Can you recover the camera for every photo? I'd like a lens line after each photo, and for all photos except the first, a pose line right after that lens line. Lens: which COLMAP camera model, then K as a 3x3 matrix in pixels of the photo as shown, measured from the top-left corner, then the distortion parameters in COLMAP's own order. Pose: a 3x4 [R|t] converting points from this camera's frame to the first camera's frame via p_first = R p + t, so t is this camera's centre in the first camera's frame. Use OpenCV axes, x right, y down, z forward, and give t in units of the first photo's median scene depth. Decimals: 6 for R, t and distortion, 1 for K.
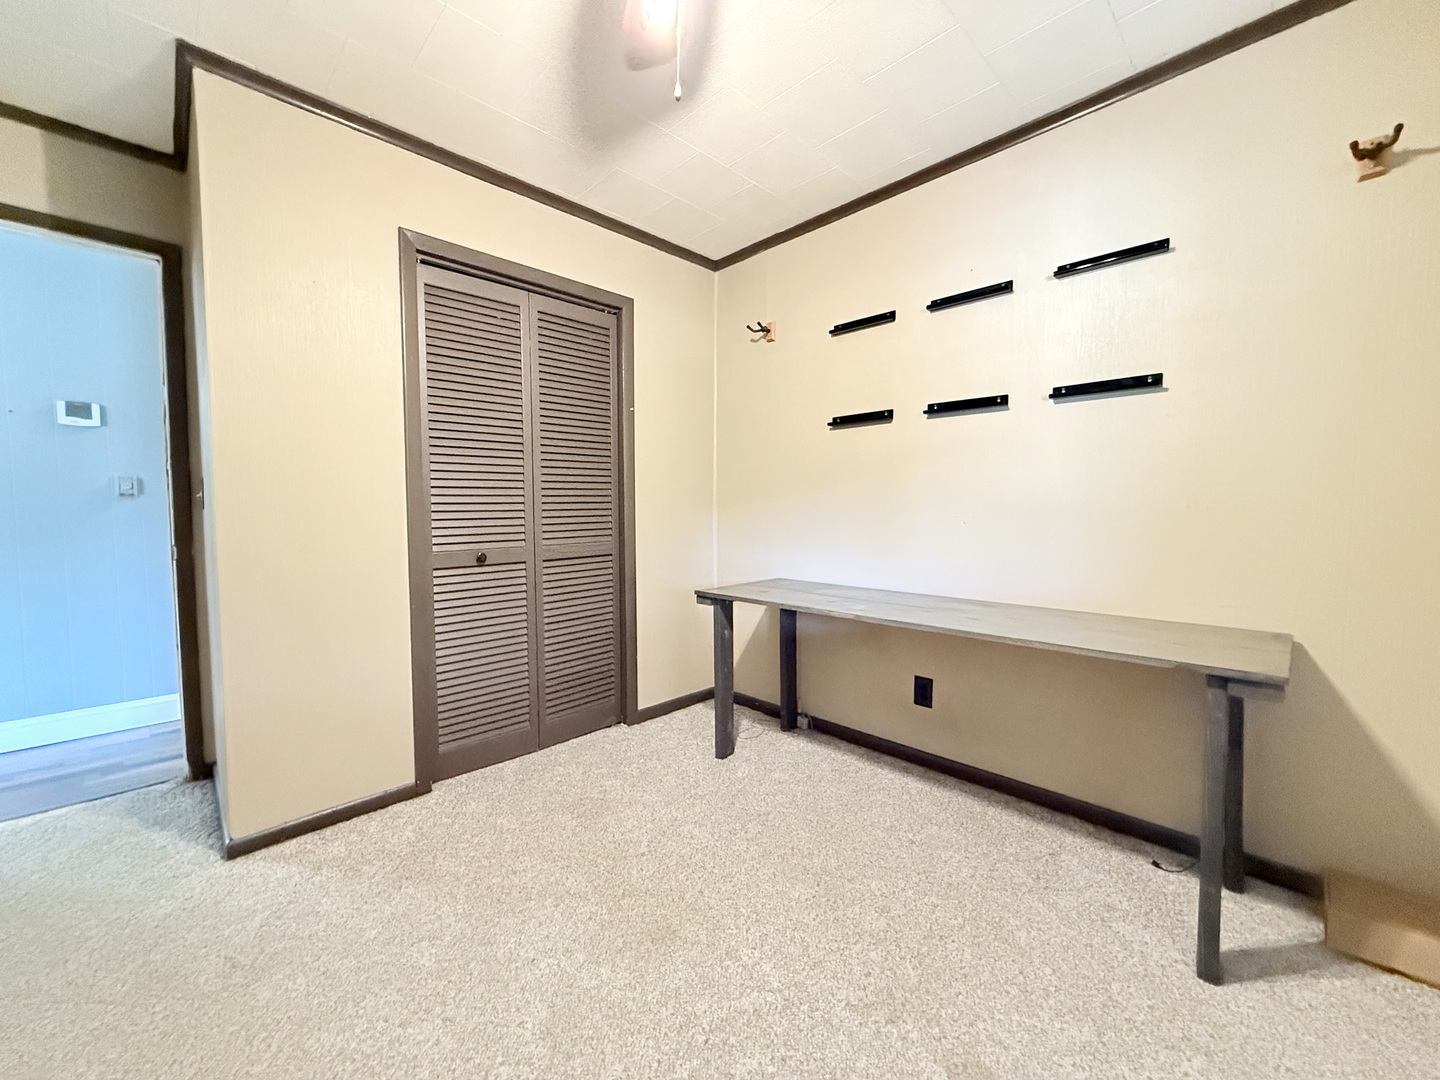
lens RADIAL K [[573.5, 0, 715.6], [0, 573.5, 541.0], [0, 0, 1]] dist [0.000113, -0.000207]
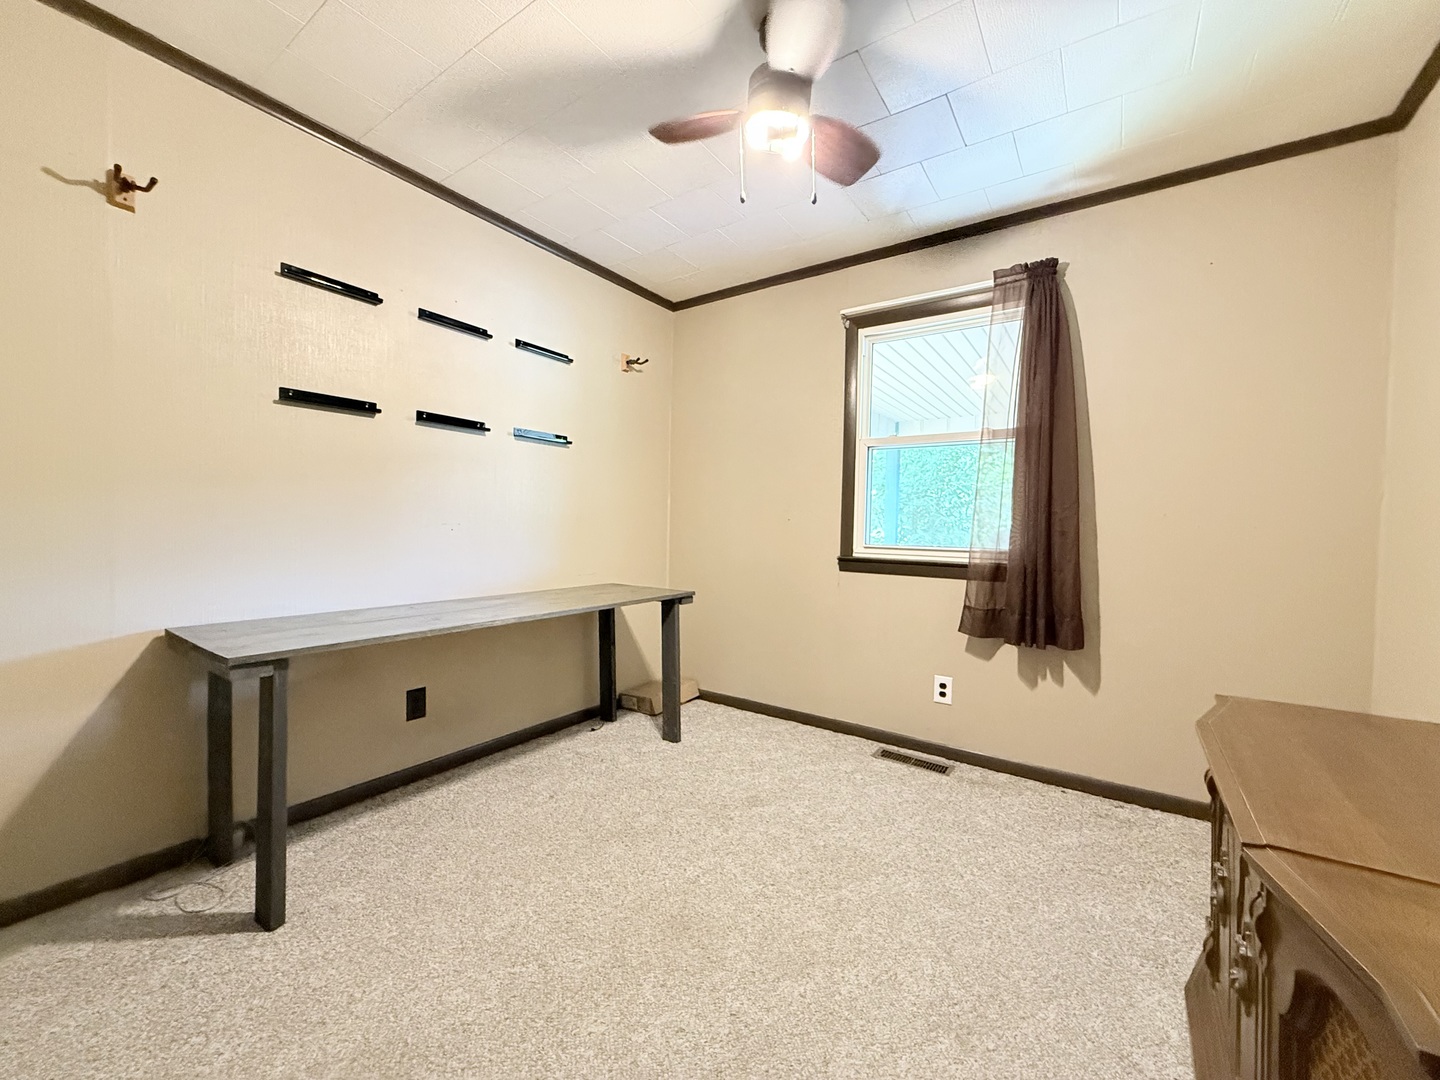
lens RADIAL K [[573.5, 0, 715.6], [0, 573.5, 541.0], [0, 0, 1]] dist [0.000113, -0.000207]
pose [[-0.186431, -0.025295, 0.982142, -0.780533], [0.040591, 0.998617, 0.033425, -0.028245], [-0.981629, 0.046098, -0.185147, 0.768504]]
